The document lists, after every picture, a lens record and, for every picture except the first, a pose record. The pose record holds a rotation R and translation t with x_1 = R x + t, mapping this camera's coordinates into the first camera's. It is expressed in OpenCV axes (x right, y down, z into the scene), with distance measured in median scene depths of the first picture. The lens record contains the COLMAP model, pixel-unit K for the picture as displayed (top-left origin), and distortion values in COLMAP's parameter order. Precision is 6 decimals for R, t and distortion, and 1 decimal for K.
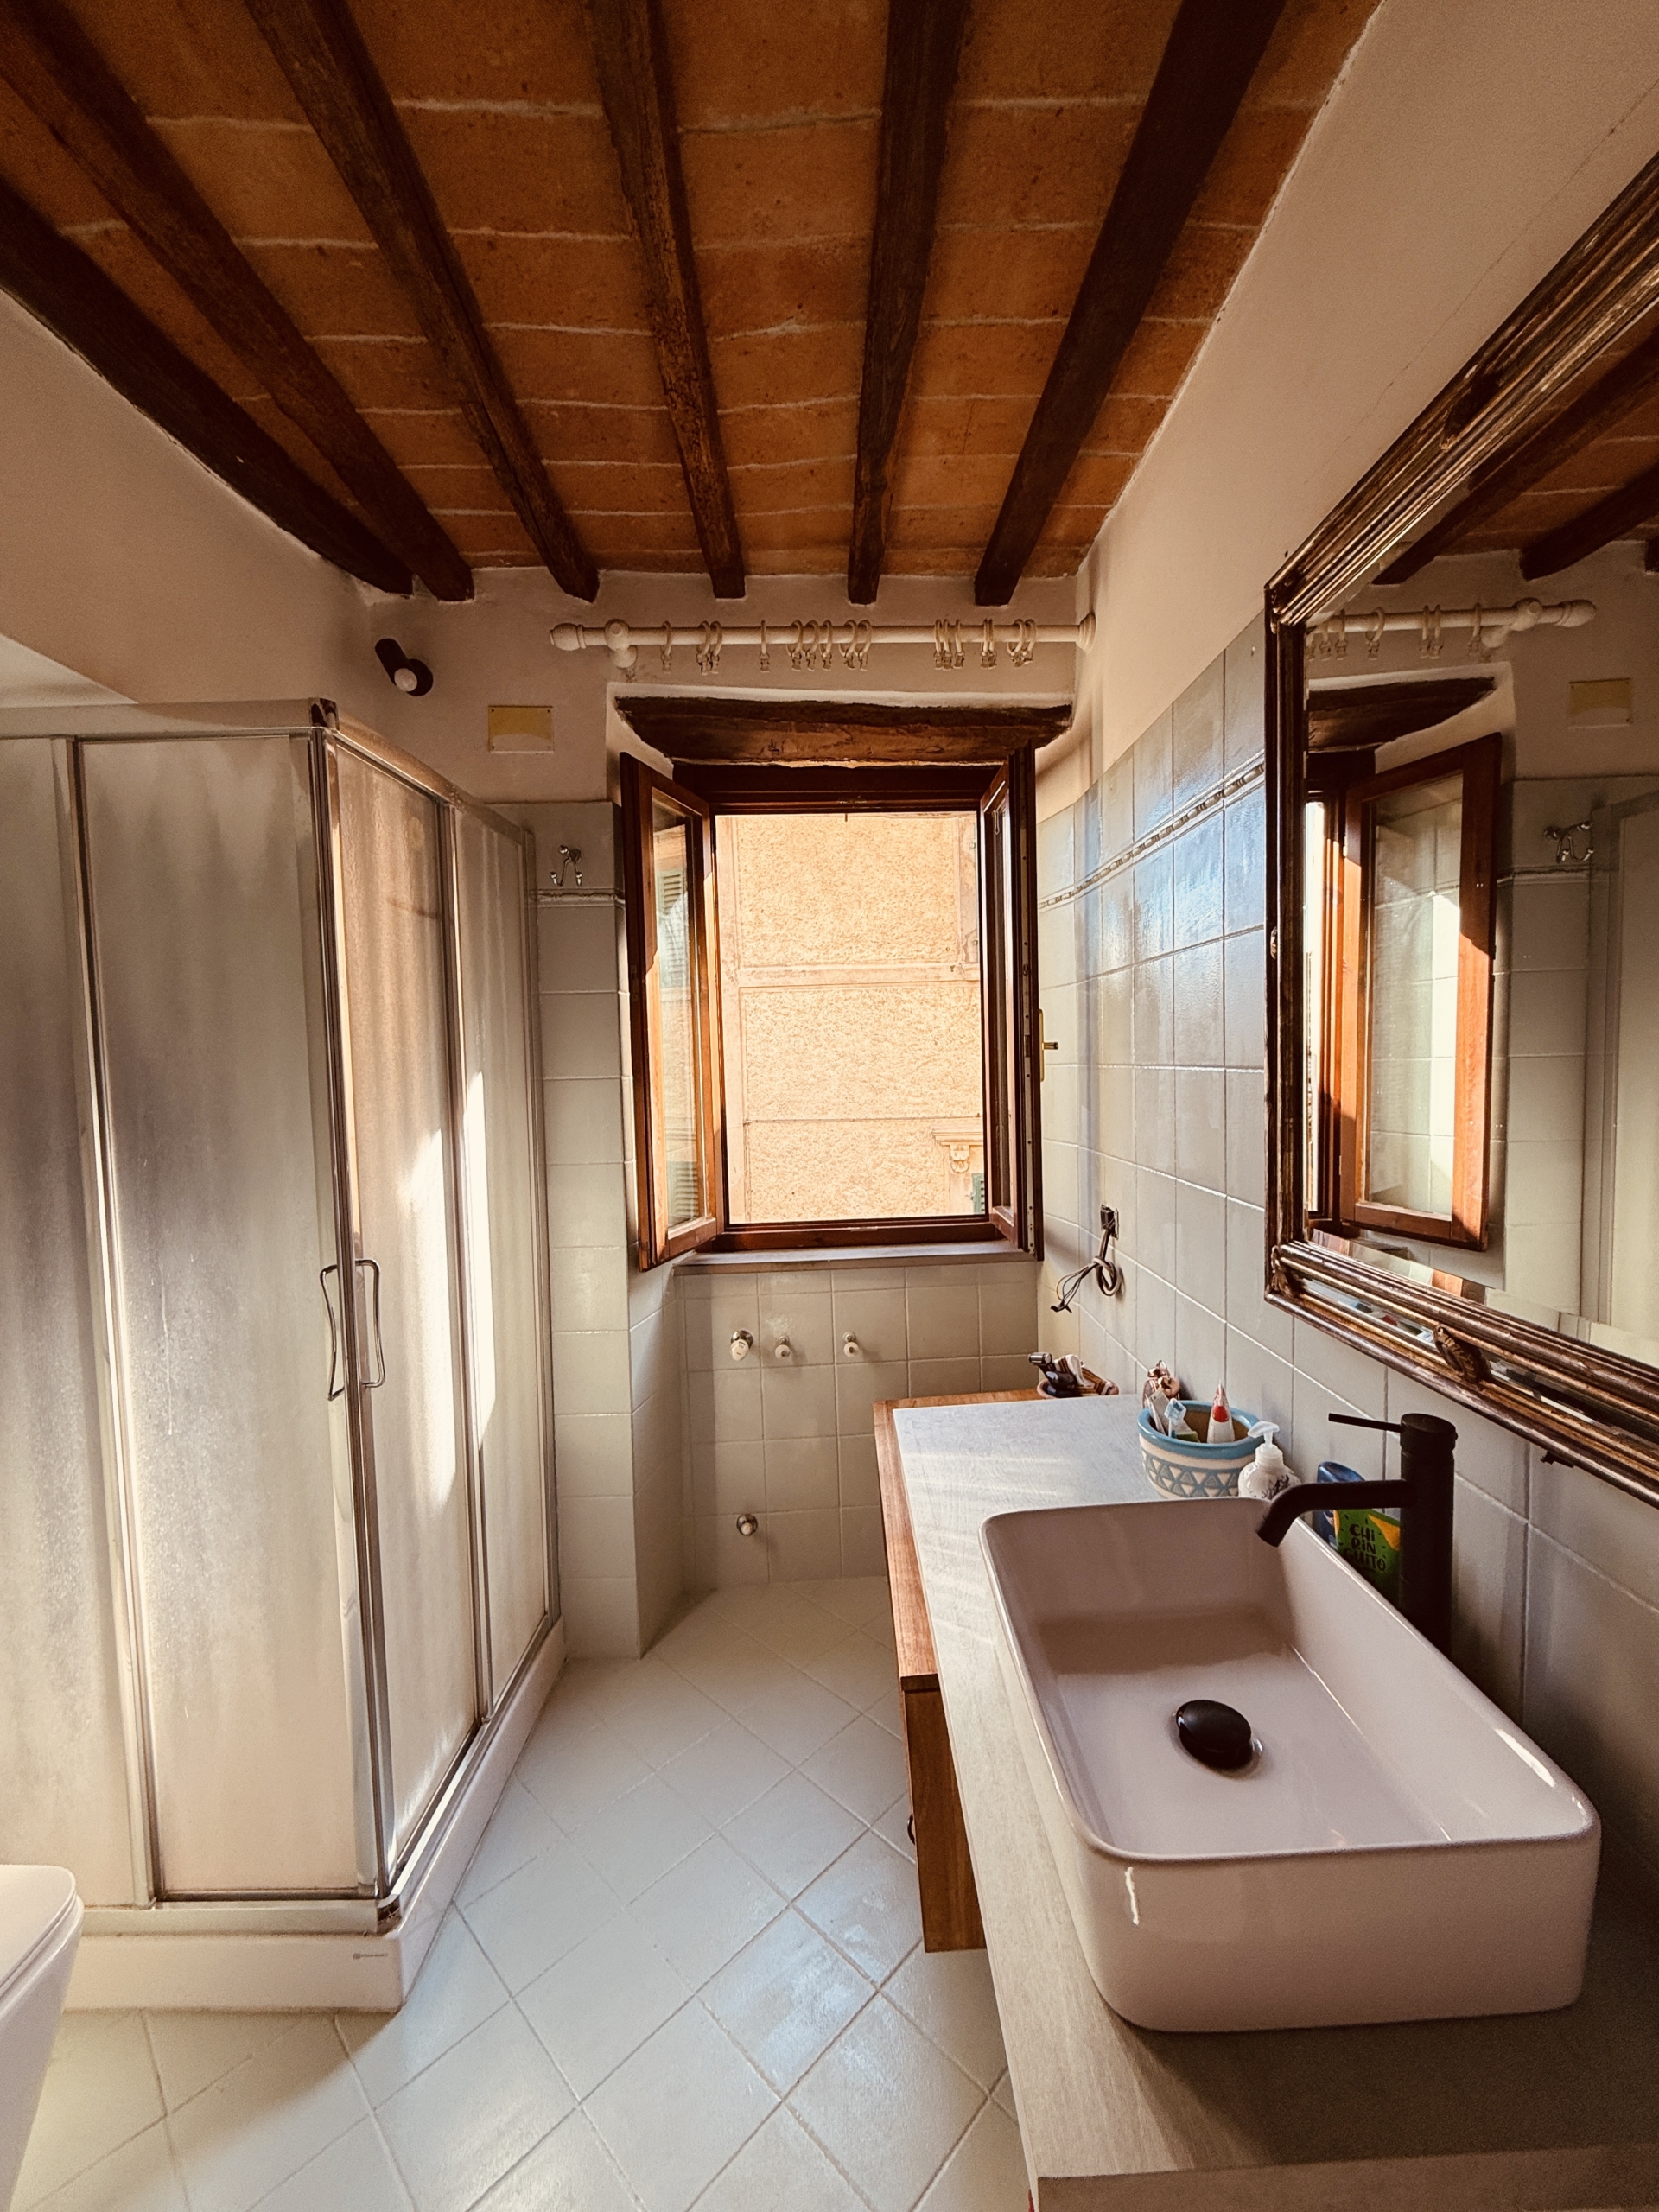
lens RADIAL K [[882.1, 0, 824.5], [0, 882.1, 1102.5], [0, 0, 1]] dist [-0.001223, 0.000292]
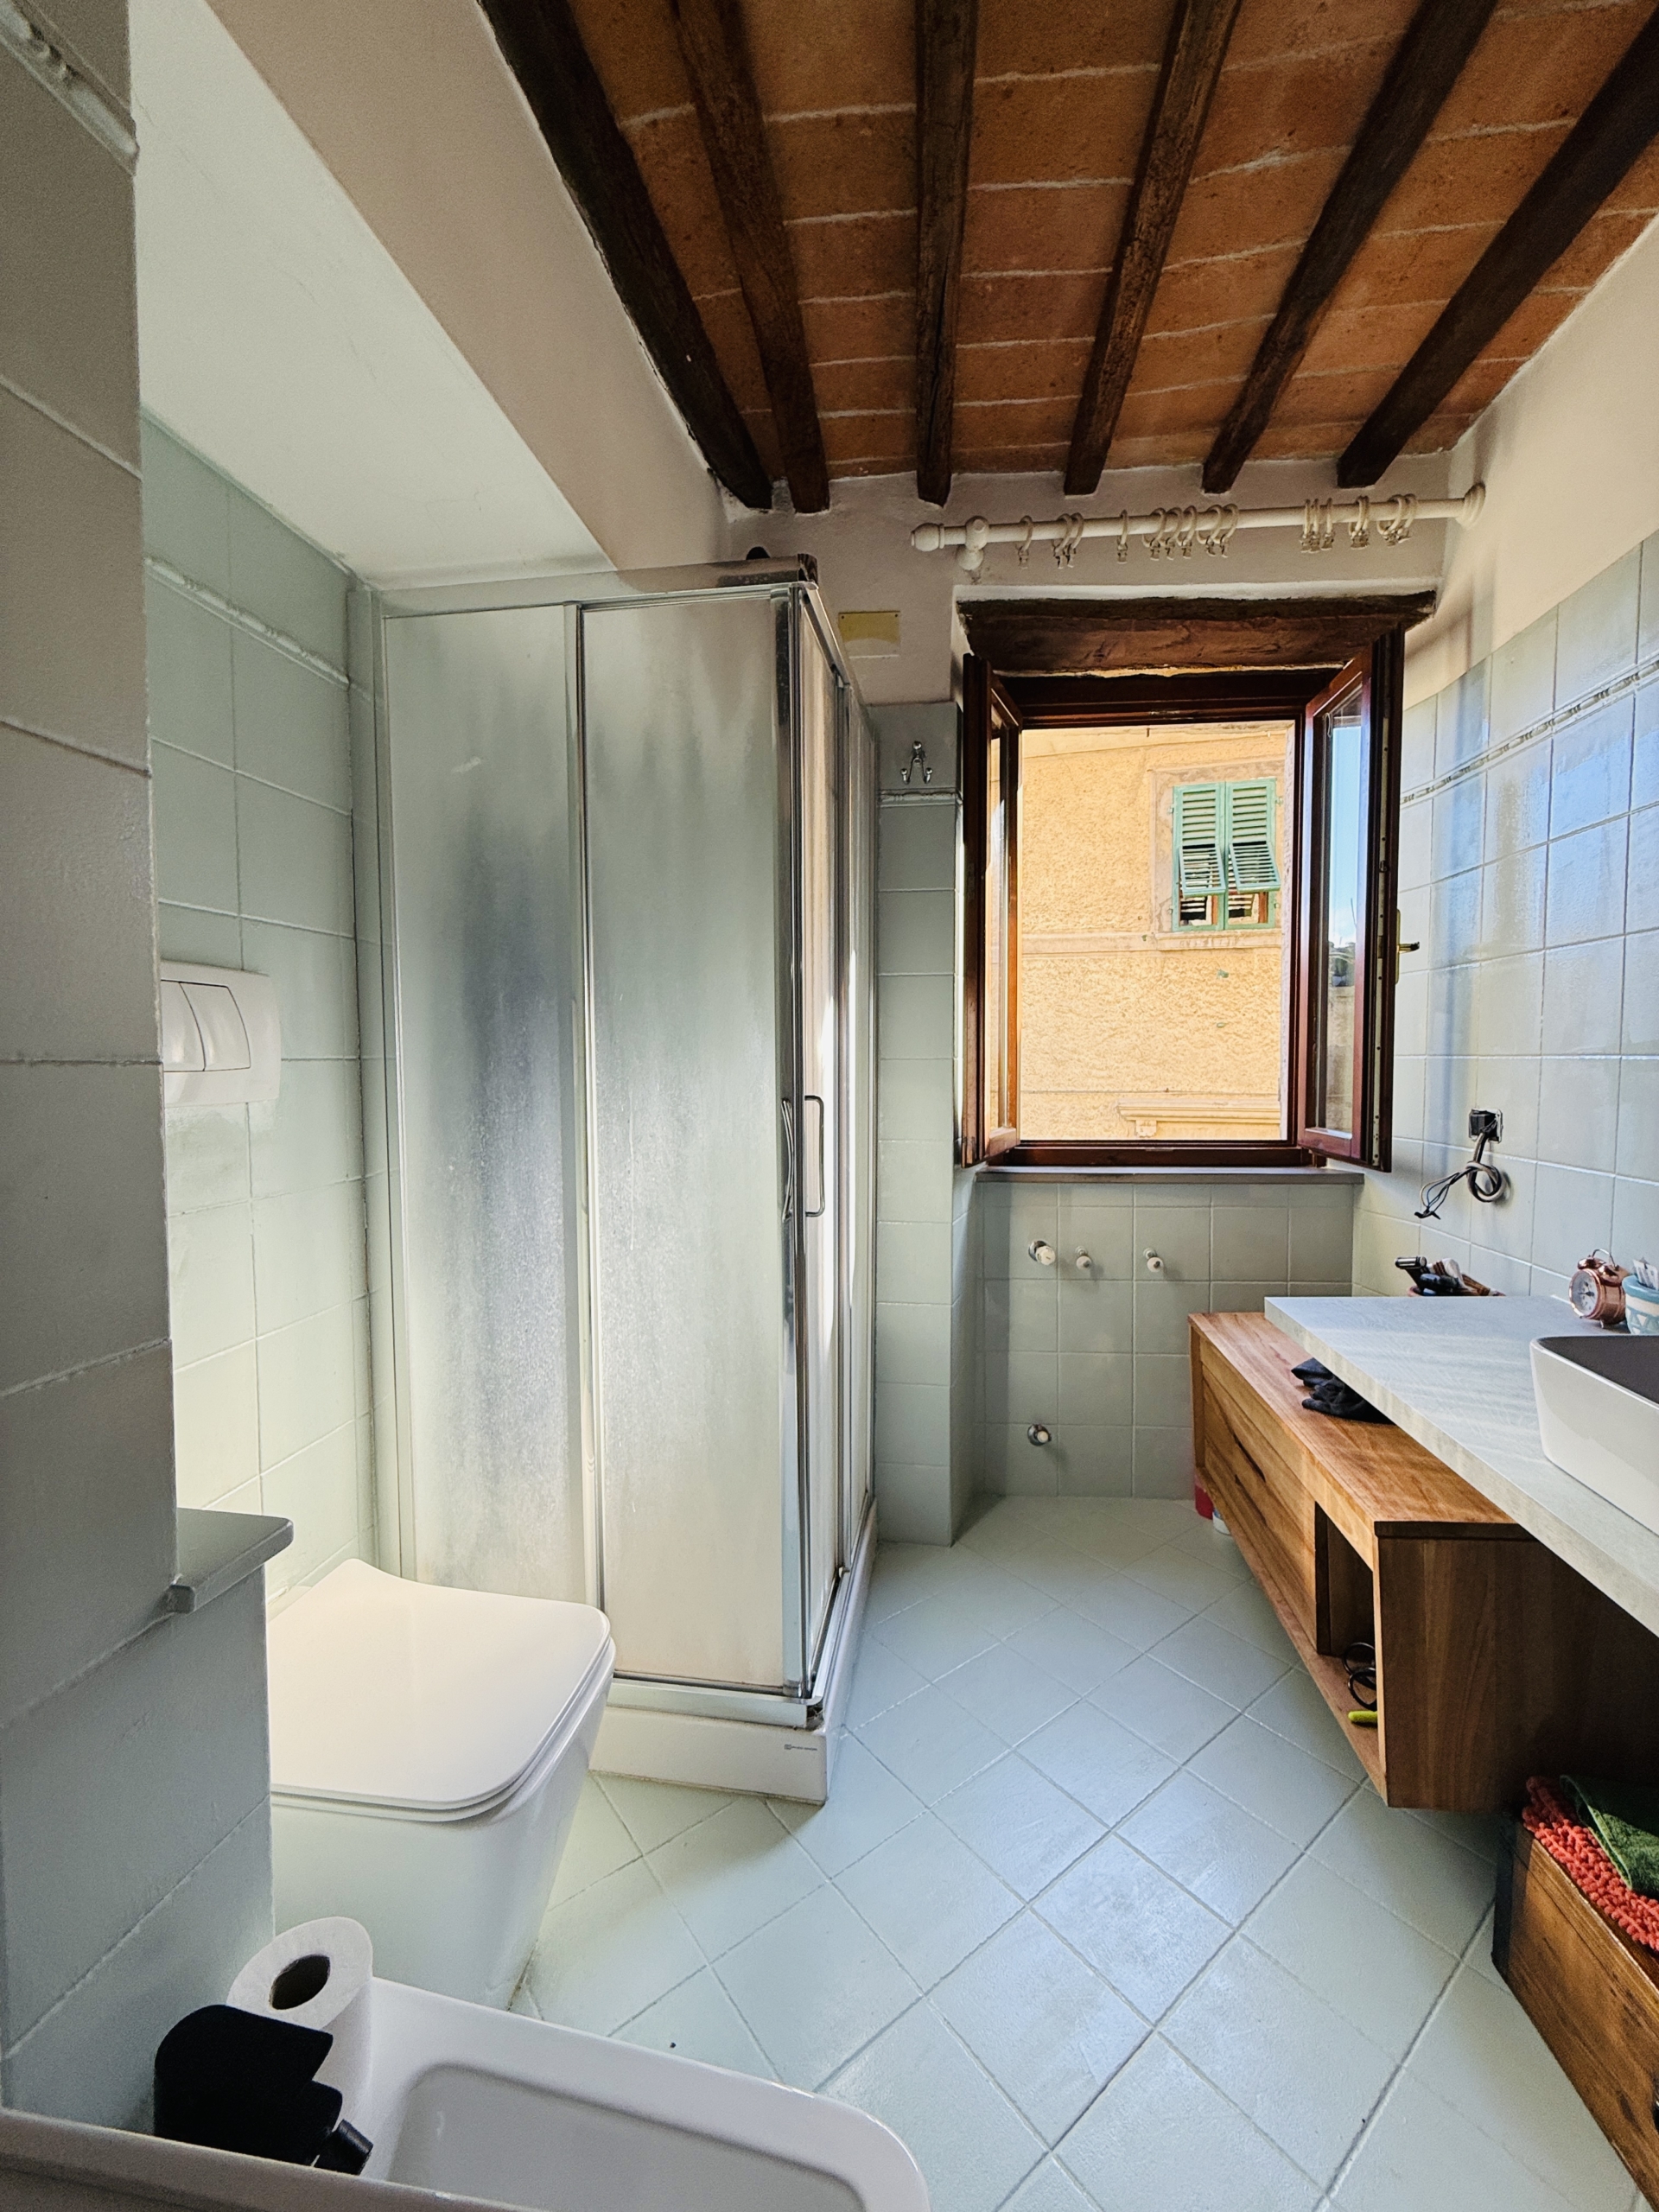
lens RADIAL K [[882.1, 0, 831.2], [0, 882.1, 1099.9], [0, 0, 1]] dist [-0.001223, 0.000292]
pose [[0.990313, 0.030016, -0.135570, -0.241121], [-0.029363, 0.999546, 0.006812, 0.120157], [0.135713, -0.002766, 0.990744, -0.030854]]
